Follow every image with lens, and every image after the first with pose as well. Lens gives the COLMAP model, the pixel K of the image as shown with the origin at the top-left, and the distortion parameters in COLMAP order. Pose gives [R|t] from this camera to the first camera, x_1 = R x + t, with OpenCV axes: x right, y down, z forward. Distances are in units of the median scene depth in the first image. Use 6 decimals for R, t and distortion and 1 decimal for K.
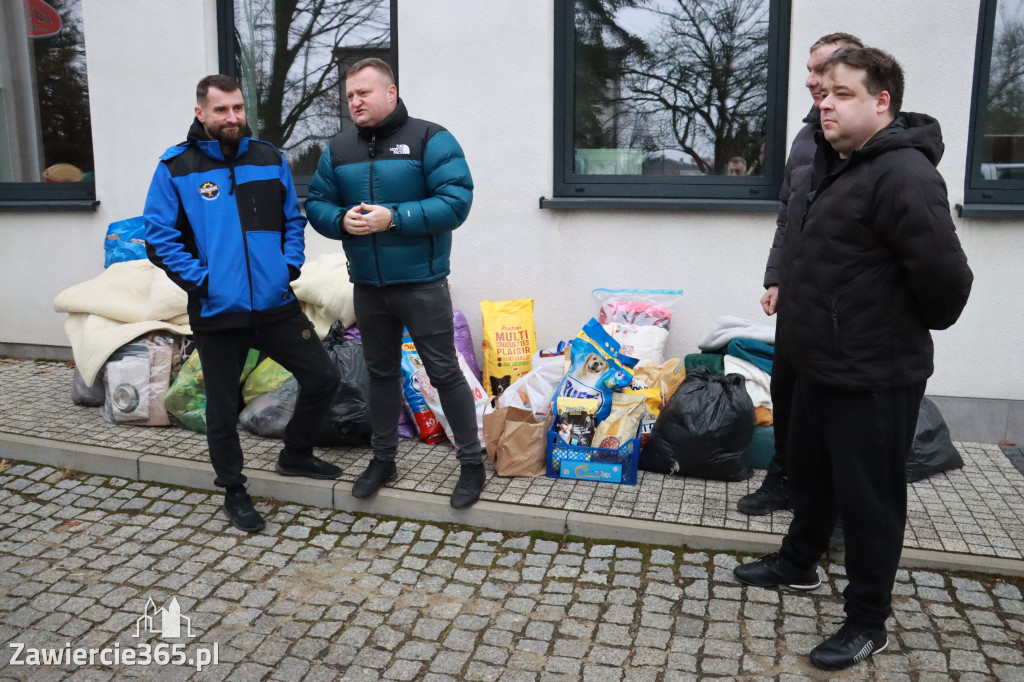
lens RADIAL K [[857.7, 0, 512.0], [0, 857.7, 341.0], [0, 0, 1]] dist [-0.187606, 0.159400]
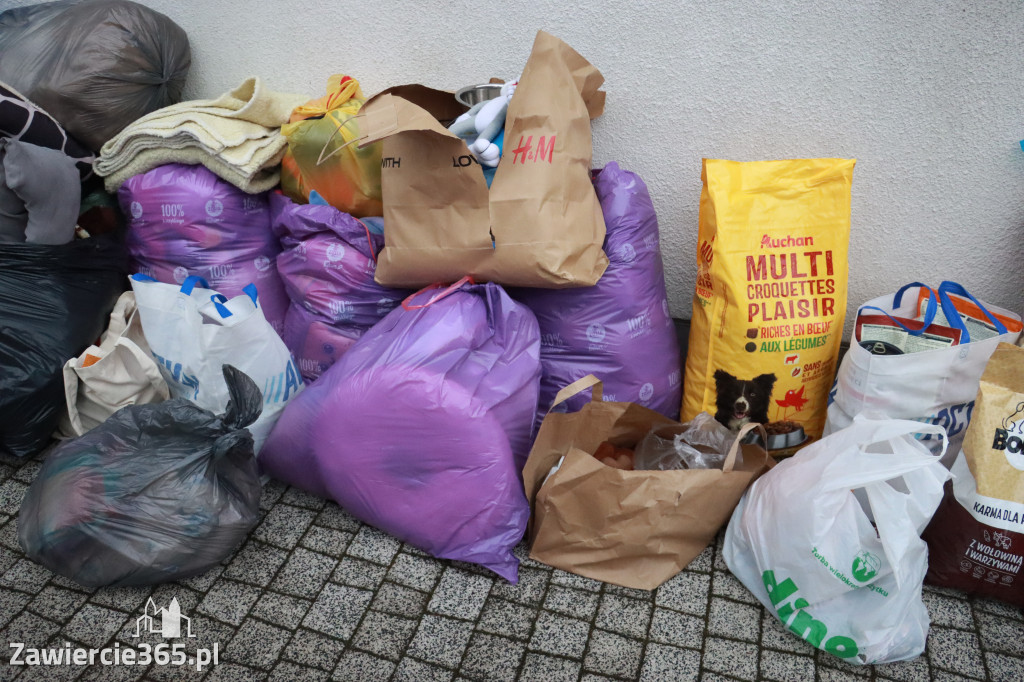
lens RADIAL K [[854.2, 0, 513.7], [0, 854.2, 353.4], [0, 0, 1]] dist [-0.189298, 0.164172]
pose [[0.999381, 0.025552, -0.024178, -0.132402], [-0.015982, 0.942071, 0.335034, -0.108990], [0.031338, -0.334440, 0.941896, 0.841819]]
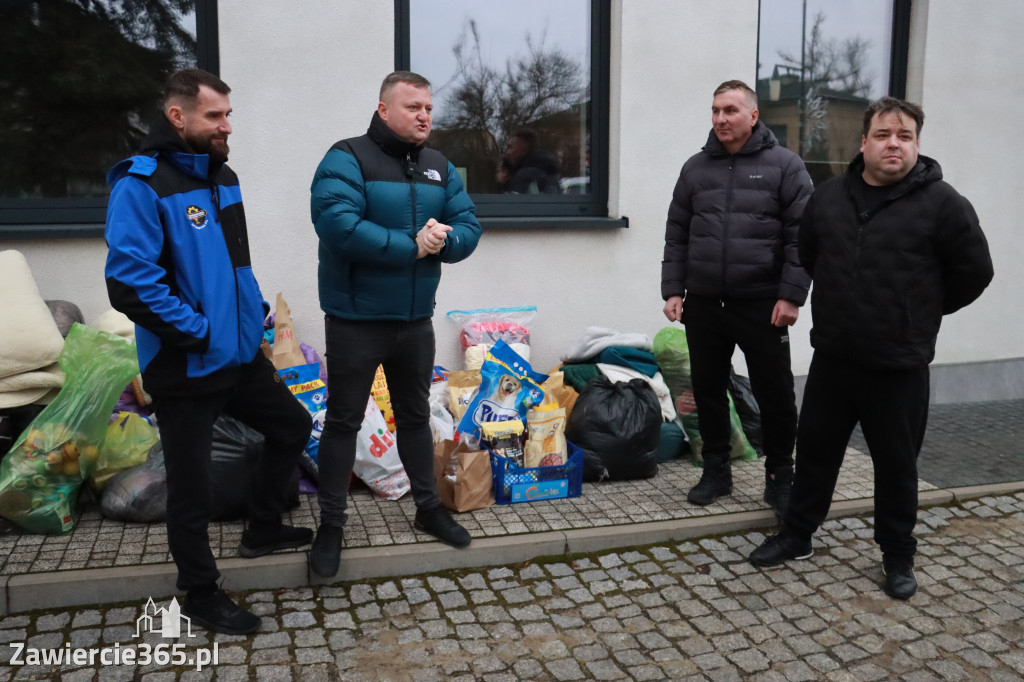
lens RADIAL K [[882.5, 0, 519.2], [0, 882.5, 356.2], [0, 0, 1]] dist [-0.185469, 0.189879]
pose [[0.840039, -0.095259, 0.534098, -0.487685], [0.097551, 0.994941, 0.024022, -0.033900], [-0.533684, 0.031922, 0.845081, 0.138467]]
